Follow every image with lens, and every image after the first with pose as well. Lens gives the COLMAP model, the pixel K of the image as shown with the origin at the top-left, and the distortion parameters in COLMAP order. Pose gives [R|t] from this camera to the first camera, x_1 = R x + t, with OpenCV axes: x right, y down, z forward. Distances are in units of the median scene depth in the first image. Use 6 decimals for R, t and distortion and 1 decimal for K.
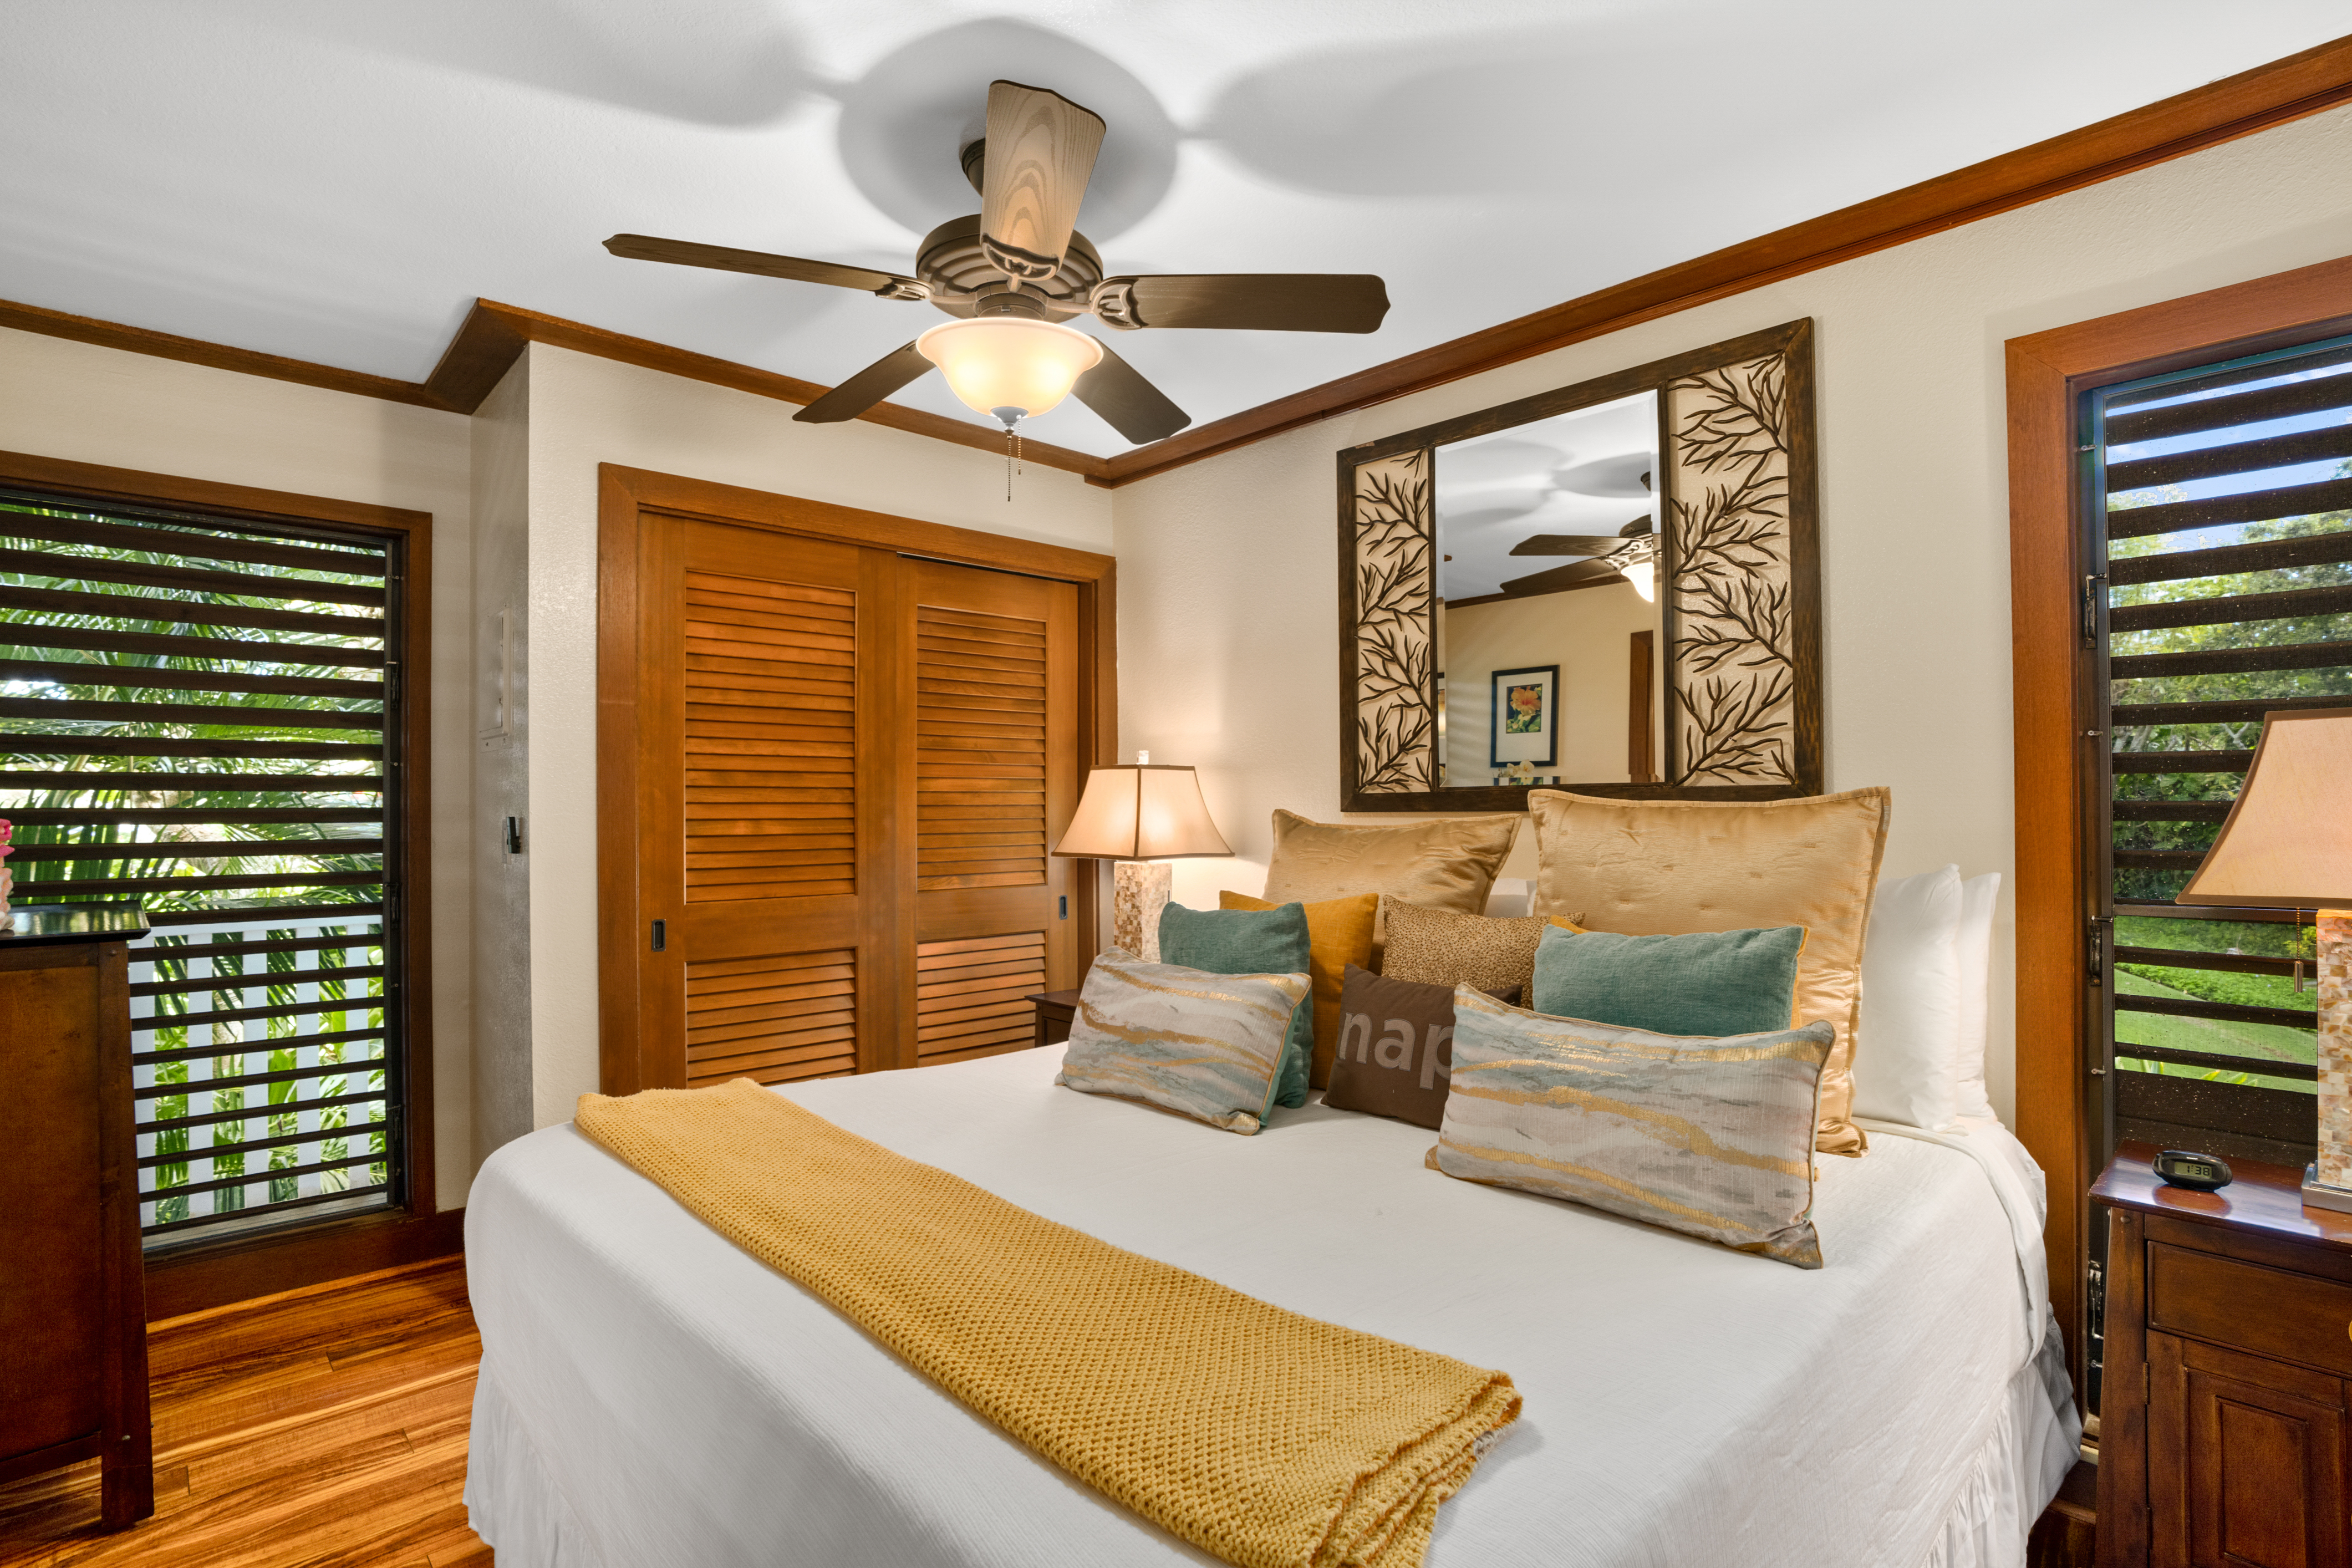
lens RADIAL K [[1160.8, 0, 1178.4], [0, 1160.8, 798.8], [0, 0, 1]] dist [-0.060154, 0.027420]
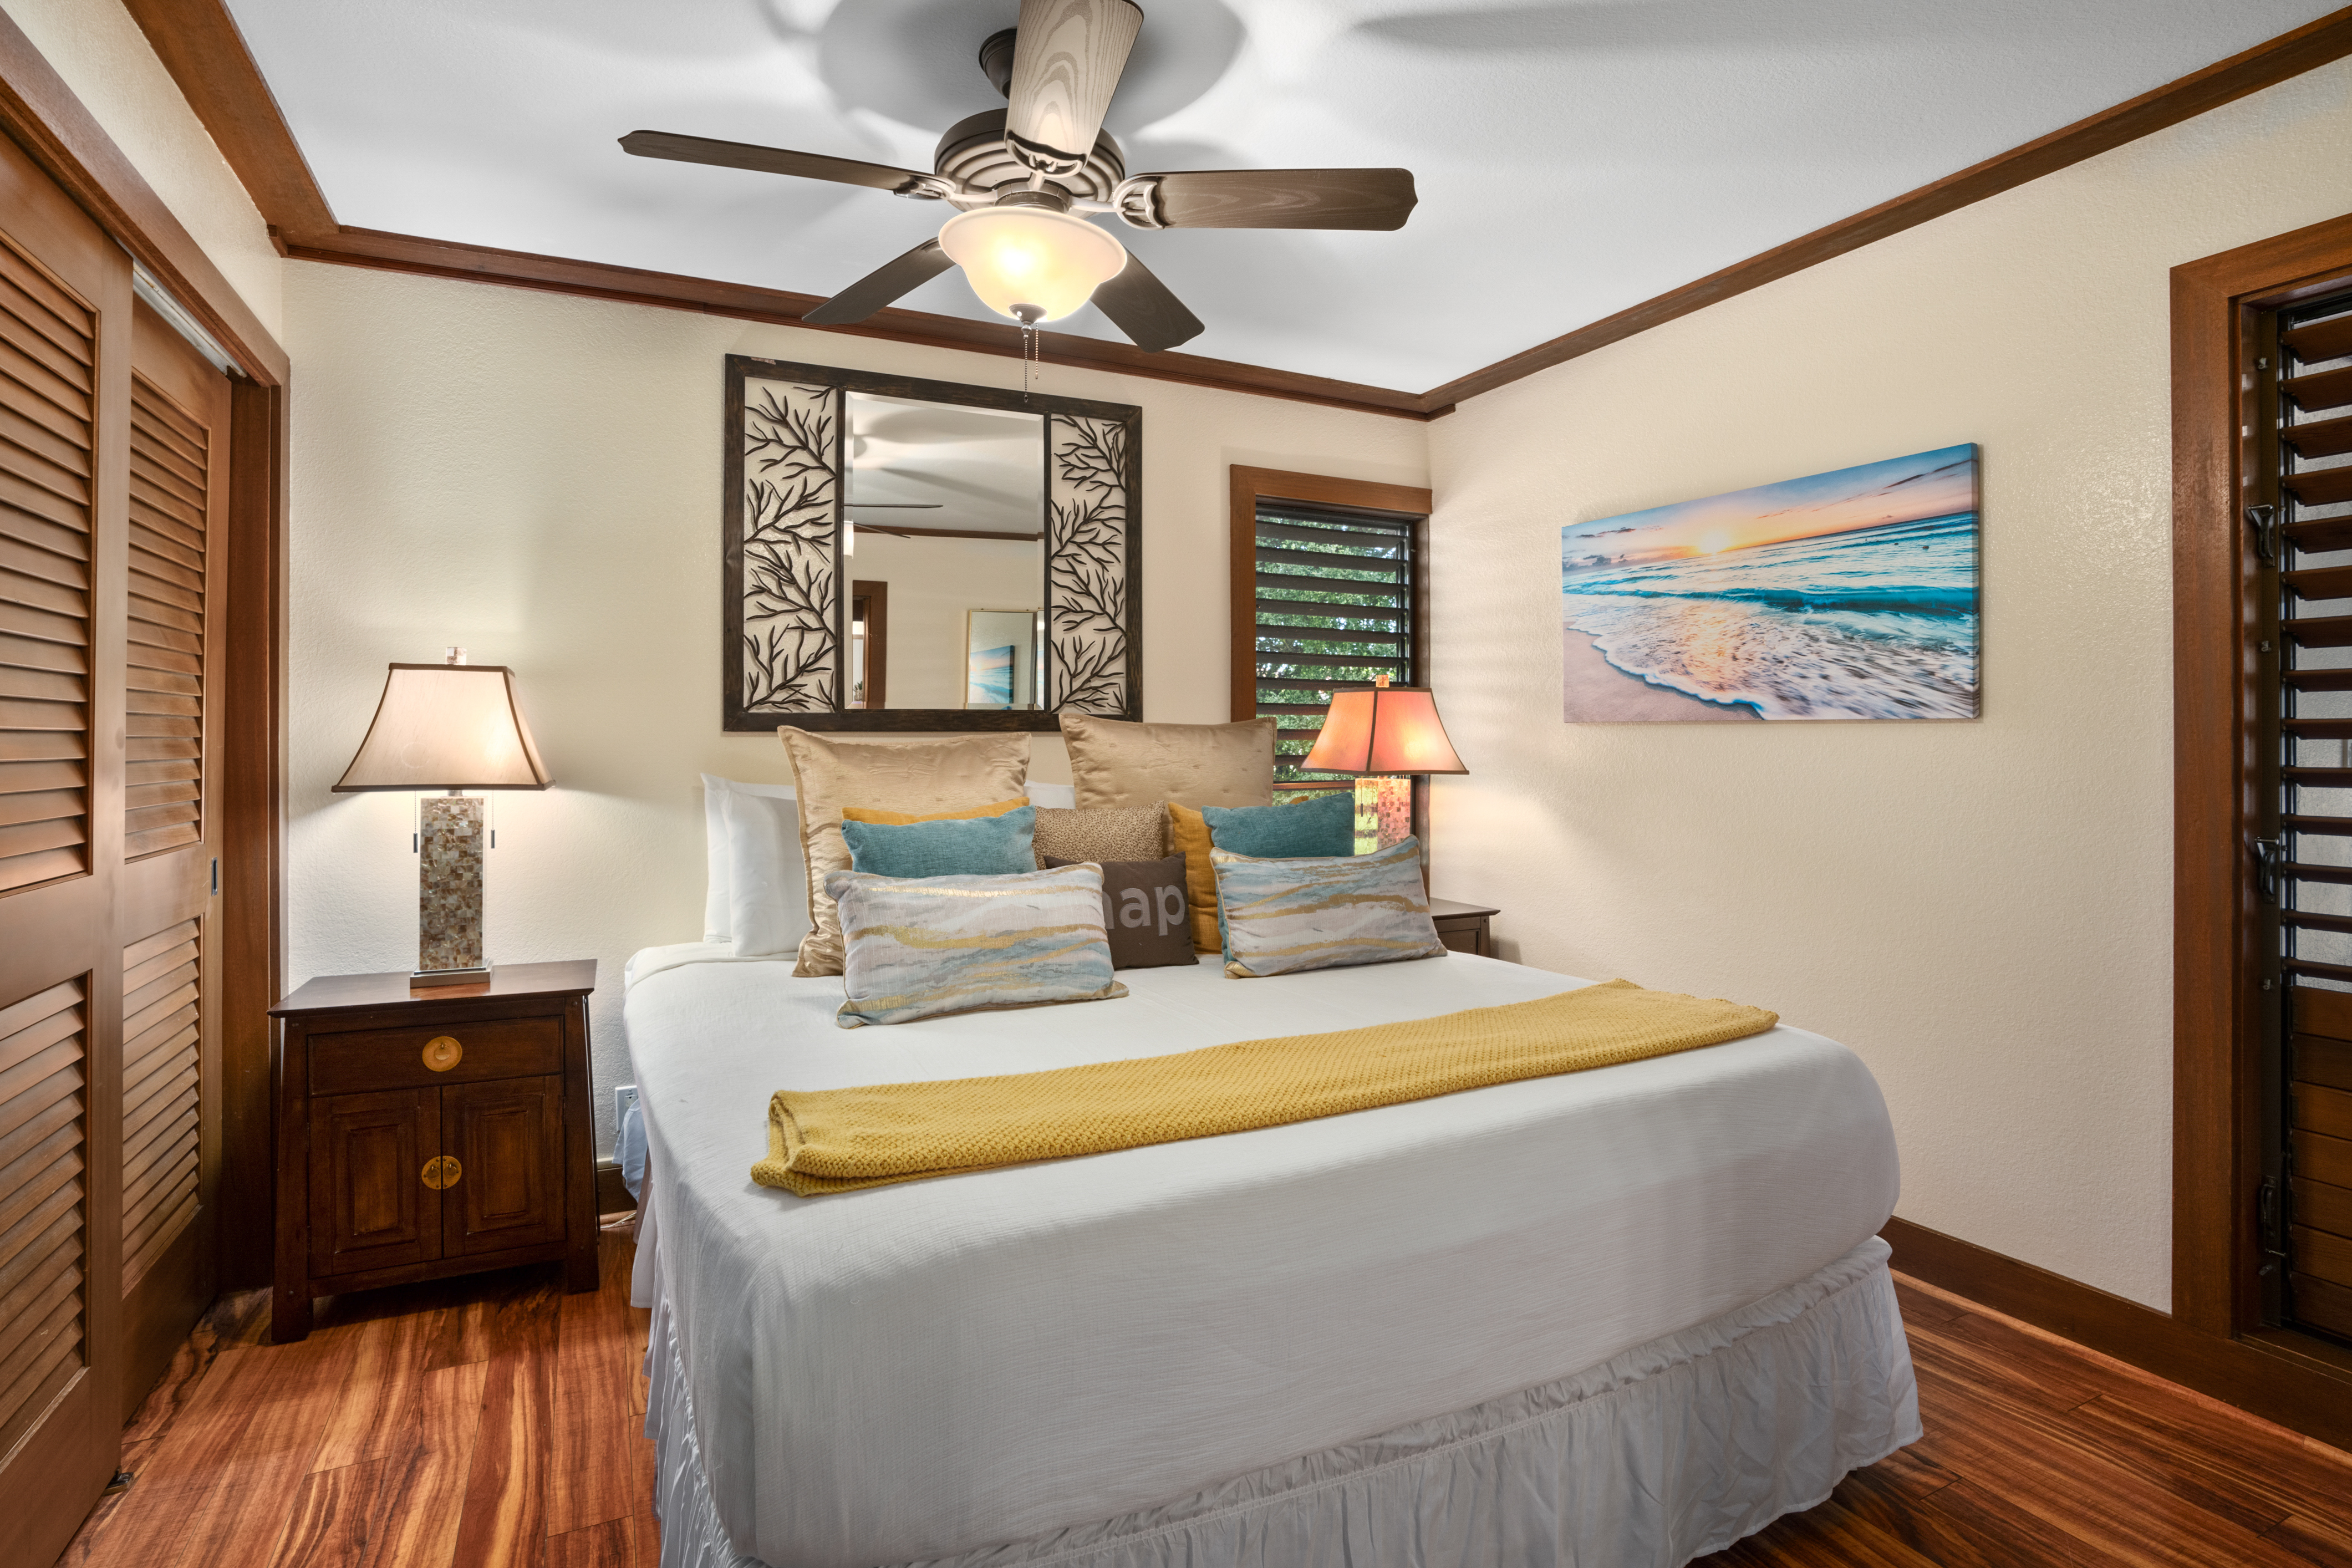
lens RADIAL K [[1160.8, 0, 1146.9], [0, 1160.8, 734.6], [0, 0, 1]] dist [-0.060154, 0.027420]
pose [[0.298715, 0.009370, 0.954296, -0.702355], [-0.008468, 0.999938, -0.007167, 0.019039], [-0.954305, -0.005940, 0.298776, 0.406850]]
